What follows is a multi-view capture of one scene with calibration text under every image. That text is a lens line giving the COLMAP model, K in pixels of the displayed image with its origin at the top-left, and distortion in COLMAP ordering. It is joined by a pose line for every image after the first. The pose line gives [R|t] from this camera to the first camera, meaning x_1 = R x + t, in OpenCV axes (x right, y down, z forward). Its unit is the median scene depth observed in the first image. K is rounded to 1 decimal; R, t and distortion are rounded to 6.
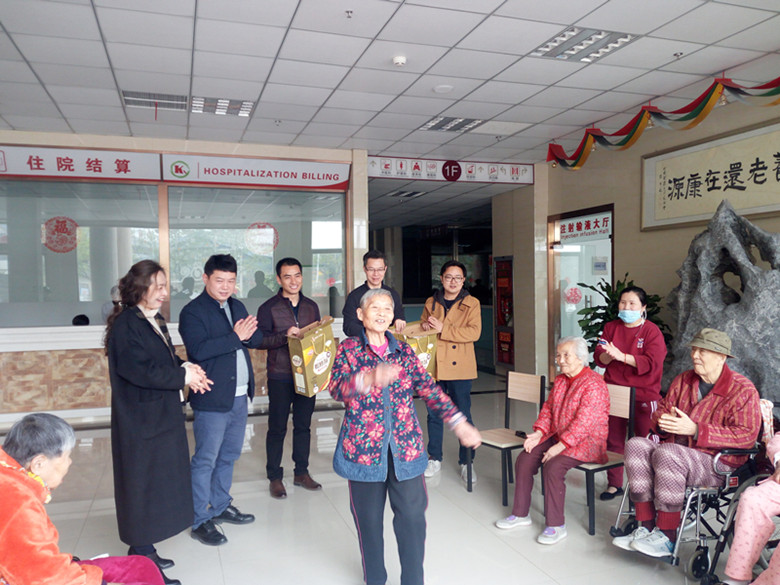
lens RADIAL K [[622.1, 0, 390.0], [0, 622.1, 292.5], [0, 0, 1]] dist [0.005547, -0.002230]
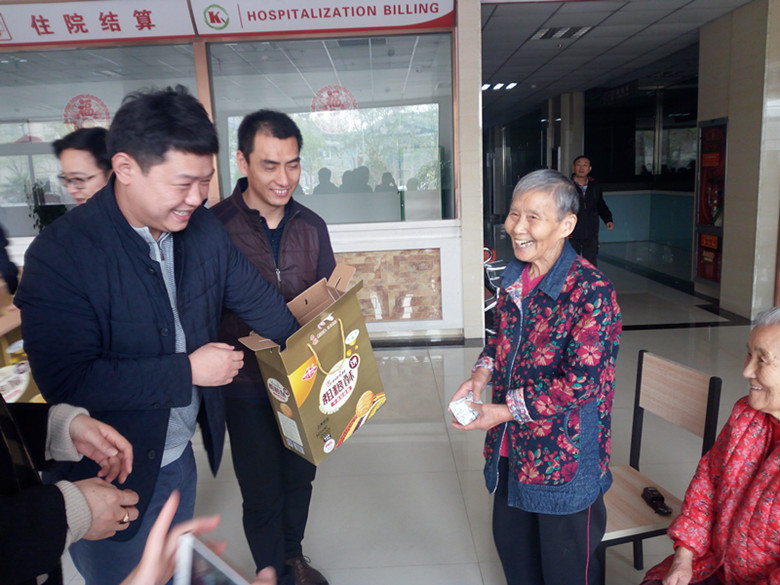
lens RADIAL K [[637.7, 0, 390.0], [0, 637.7, 292.5], [0, 0, 1]] dist [-0.012713, 0.001743]
pose [[0.949415, 0.027687, -0.312802, 0.095295], [0.026540, 0.985467, 0.167779, 0.000716], [0.312902, -0.167593, 0.934882, 0.304335]]
